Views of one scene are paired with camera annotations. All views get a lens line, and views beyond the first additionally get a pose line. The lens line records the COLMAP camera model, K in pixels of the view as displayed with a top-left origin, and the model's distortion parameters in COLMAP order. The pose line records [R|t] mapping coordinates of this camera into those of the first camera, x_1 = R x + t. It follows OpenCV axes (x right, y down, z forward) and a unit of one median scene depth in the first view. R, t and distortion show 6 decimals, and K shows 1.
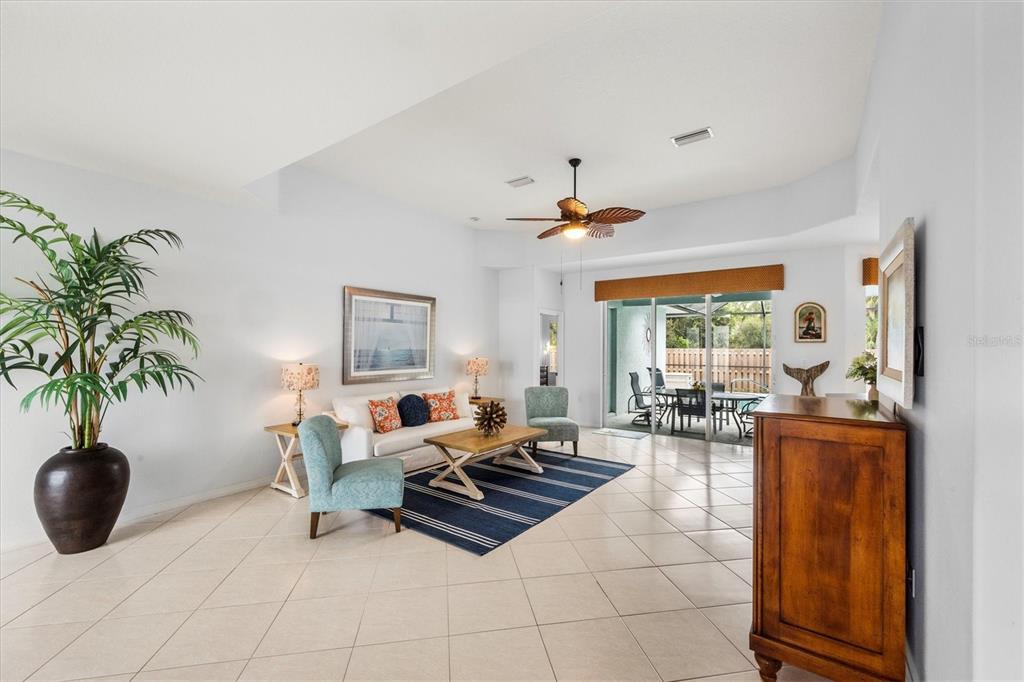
lens RADIAL K [[423.7, 0, 516.9], [0, 423.7, 342.6], [0, 0, 1]] dist [0.003274, 0.000110]
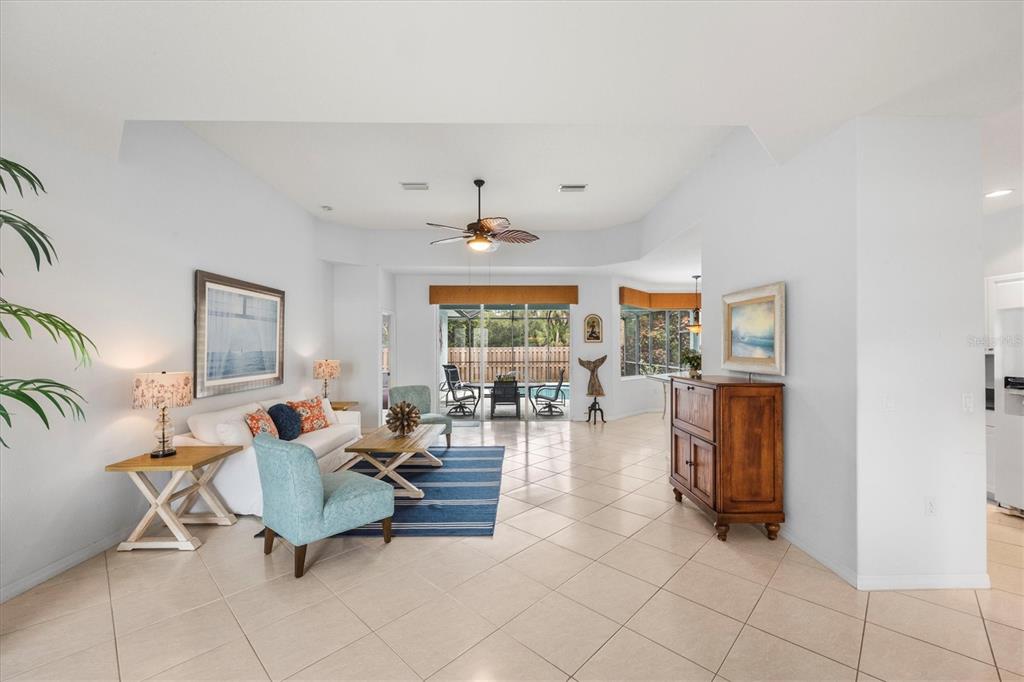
lens RADIAL K [[409.1, 0, 515.6], [0, 409.1, 342.1], [0, 0, 1]] dist [-0.001364, -0.000084]
pose [[0.803732, -0.000894, 0.594990, -0.347919], [0.001047, 0.999999, 0.000088, -0.001610], [-0.594990, 0.000552, 0.803733, 0.054136]]
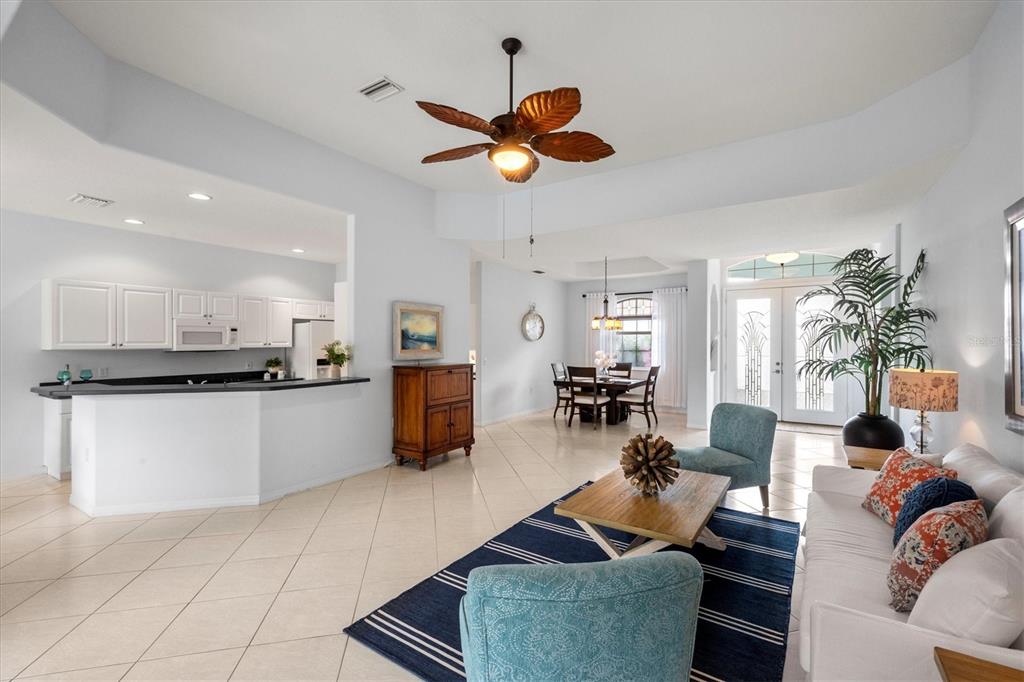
lens RADIAL K [[438.2, 0, 515.7], [0, 438.2, 343.2], [0, 0, 1]] dist [0.010282, 0.000055]
pose [[-0.999331, -0.007288, -0.035835, 0.120396], [-0.007012, 0.999945, -0.007828, 0.014064], [0.035890, -0.007572, -0.999327, 1.318955]]
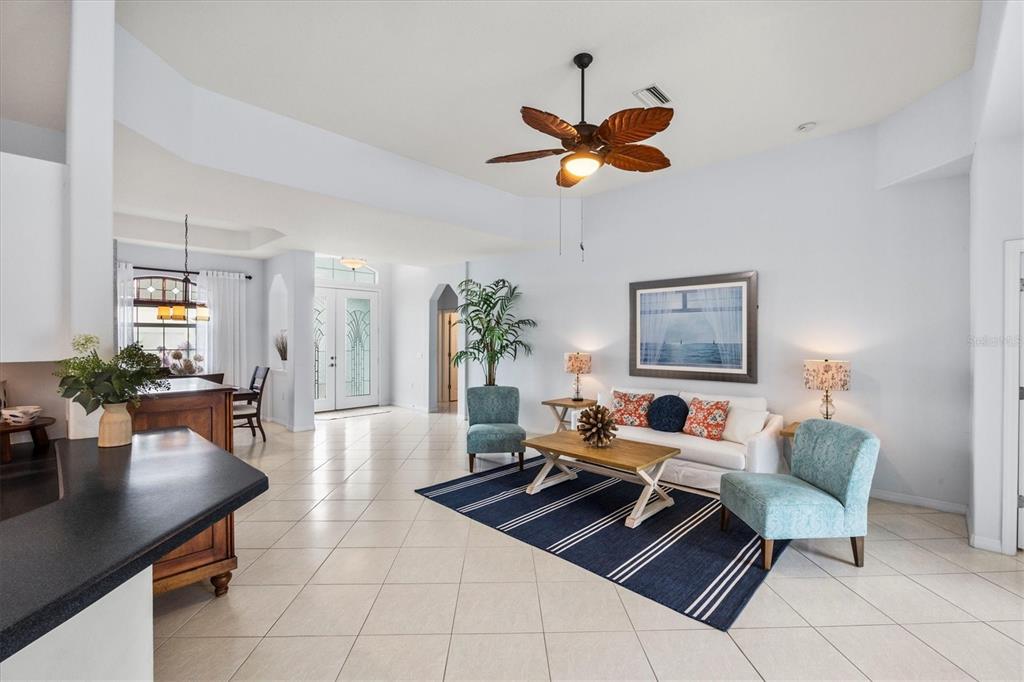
lens RADIAL K [[443.9, 0, 518.8], [0, 443.9, 339.8], [0, 0, 1]] dist [-0.013046, 0.000530]
pose [[-0.136813, -0.003094, -0.990592, 0.668302], [0.007249, 0.999965, -0.004124, 0.010760], [0.990570, -0.007745, -0.136785, 0.793845]]
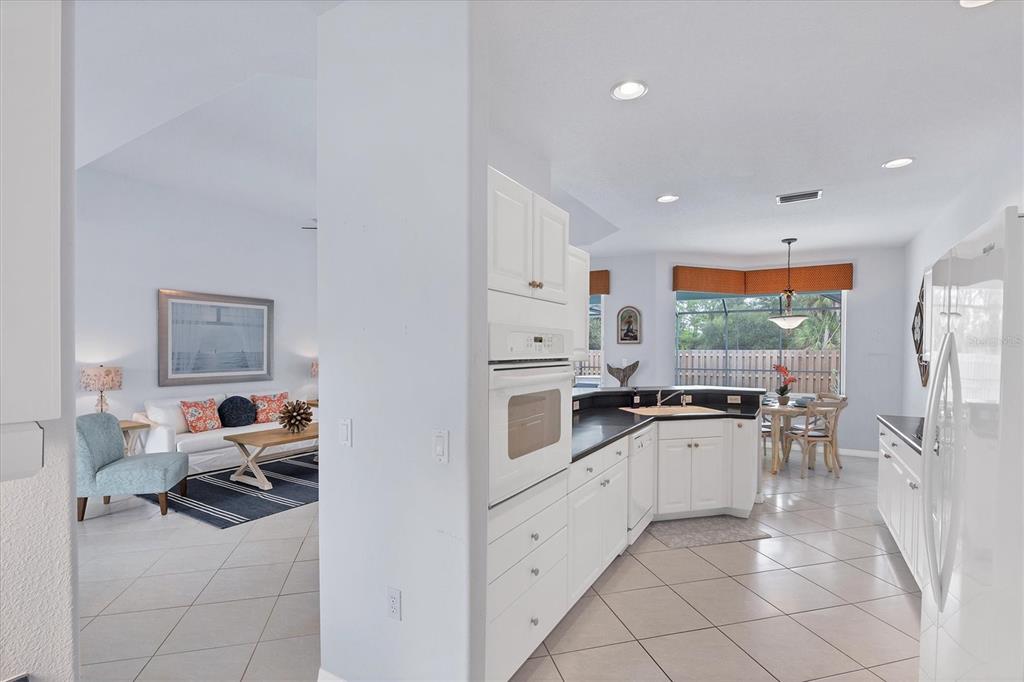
lens RADIAL K [[473.8, 0, 516.6], [0, 473.8, 356.4], [0, 0, 1]] dist [-0.015184, 0.000401]
pose [[0.996444, -0.004892, 0.084118, 0.317893], [0.002748, 0.999669, 0.025575, 0.000026], [-0.084216, -0.025252, 0.996128, -0.174863]]
